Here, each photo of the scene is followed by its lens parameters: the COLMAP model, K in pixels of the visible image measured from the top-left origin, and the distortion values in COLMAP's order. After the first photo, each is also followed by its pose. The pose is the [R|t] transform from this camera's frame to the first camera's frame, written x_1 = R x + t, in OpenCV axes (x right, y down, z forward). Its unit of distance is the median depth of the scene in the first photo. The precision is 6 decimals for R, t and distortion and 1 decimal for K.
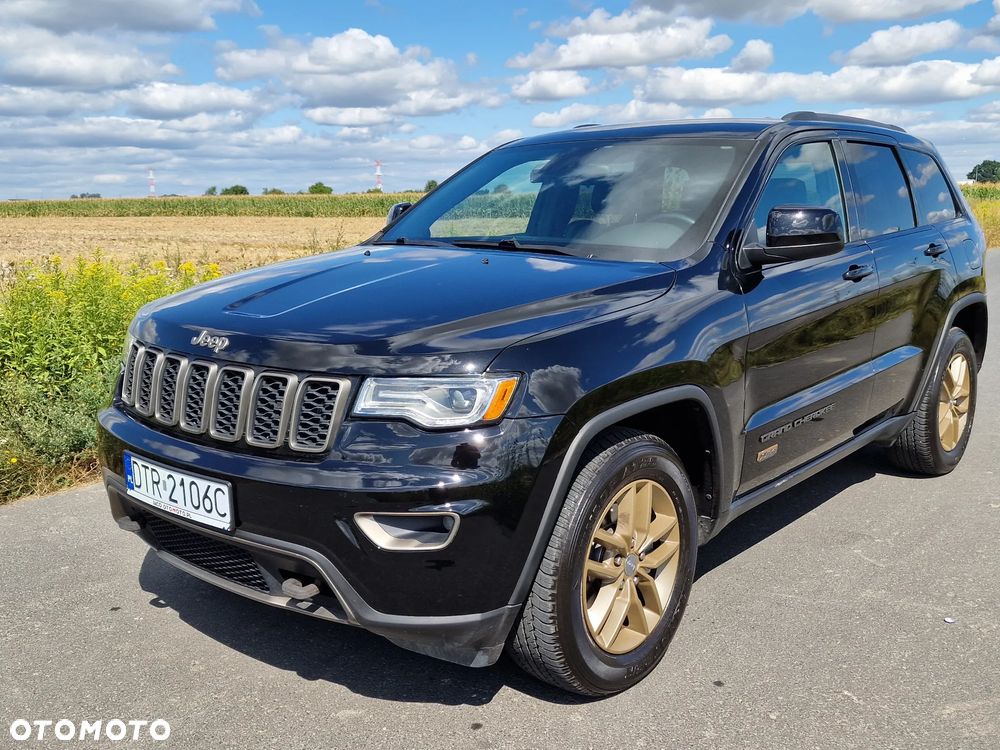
lens RADIAL K [[970.9, 0, 505.7], [0, 970.9, 365.7], [0, 0, 1]] dist [0.034517, 0.000000]
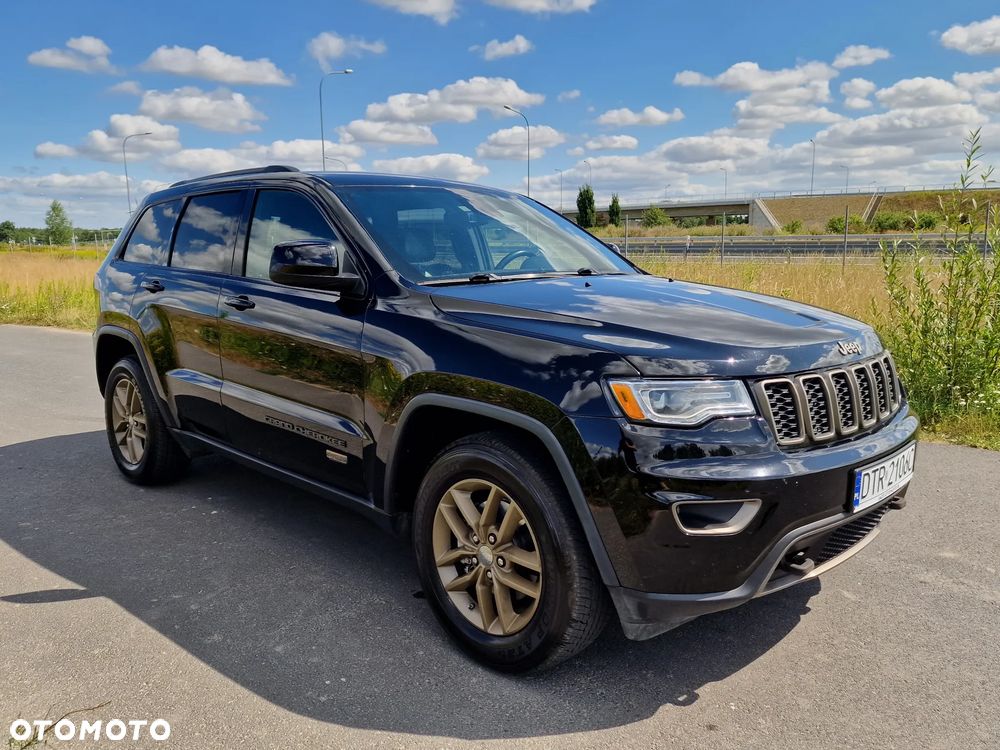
lens RADIAL K [[769.0, 0, 503.8], [0, 769.0, 377.9], [0, 0, 1]] dist [0.047187, -0.044076]
pose [[0.074390, -0.152869, 0.985443, -1.253214], [0.174380, 0.974949, 0.138077, -0.191727], [-0.981865, 0.161570, 0.099184, 1.321591]]
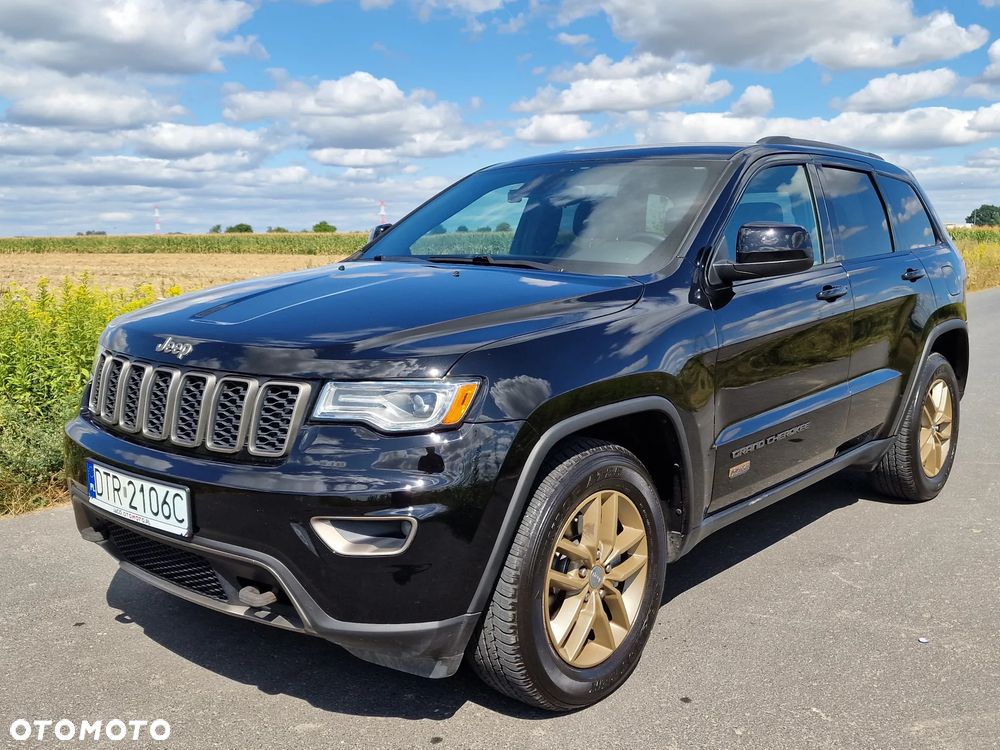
lens RADIAL K [[970.2, 0, 508.4], [0, 970.2, 359.1], [0, 0, 1]] dist [0.033643, 0.000000]
pose [[0.999978, 0.006587, 0.001151, 0.037754], [-0.006526, 0.998882, -0.046813, 0.031084], [-0.001458, 0.046804, 0.998903, 0.002026]]
